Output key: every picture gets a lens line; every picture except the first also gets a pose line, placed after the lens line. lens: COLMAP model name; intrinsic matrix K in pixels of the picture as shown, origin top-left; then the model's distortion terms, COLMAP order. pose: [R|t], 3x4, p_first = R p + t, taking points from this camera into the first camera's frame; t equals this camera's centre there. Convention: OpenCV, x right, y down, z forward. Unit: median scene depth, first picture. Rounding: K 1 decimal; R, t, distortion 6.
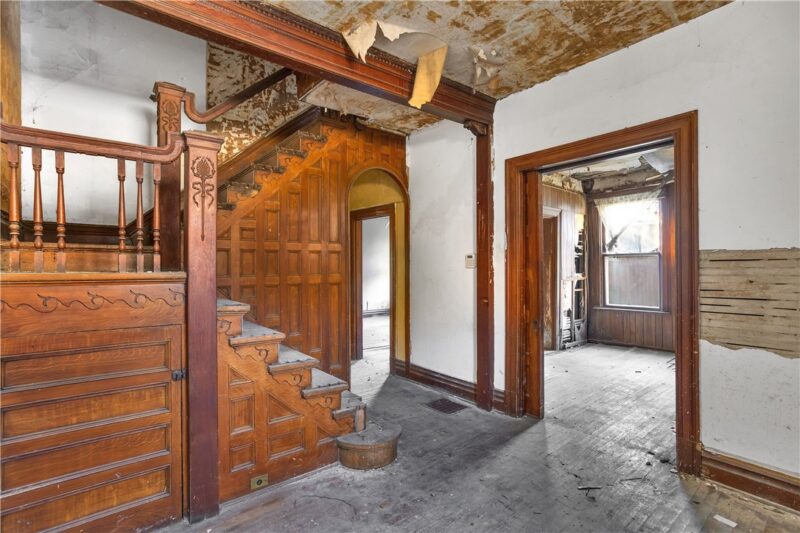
lens RADIAL K [[396.5, 0, 400.0], [0, 396.5, 266.5], [0, 0, 1]] dist [-0.000633, 0.000097]
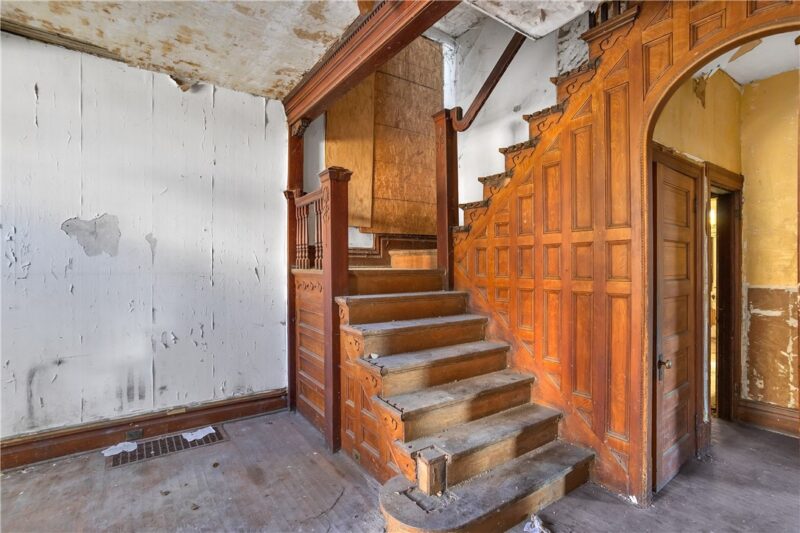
lens RADIAL K [[396.5, 0, 400.0], [0, 396.5, 266.5], [0, 0, 1]] dist [-0.000633, 0.000097]
pose [[-0.090340, 0.007137, -0.995885, 0.489140], [0.001118, 0.999974, 0.007065, -0.005205], [0.995910, -0.000476, -0.090346, 0.791570]]
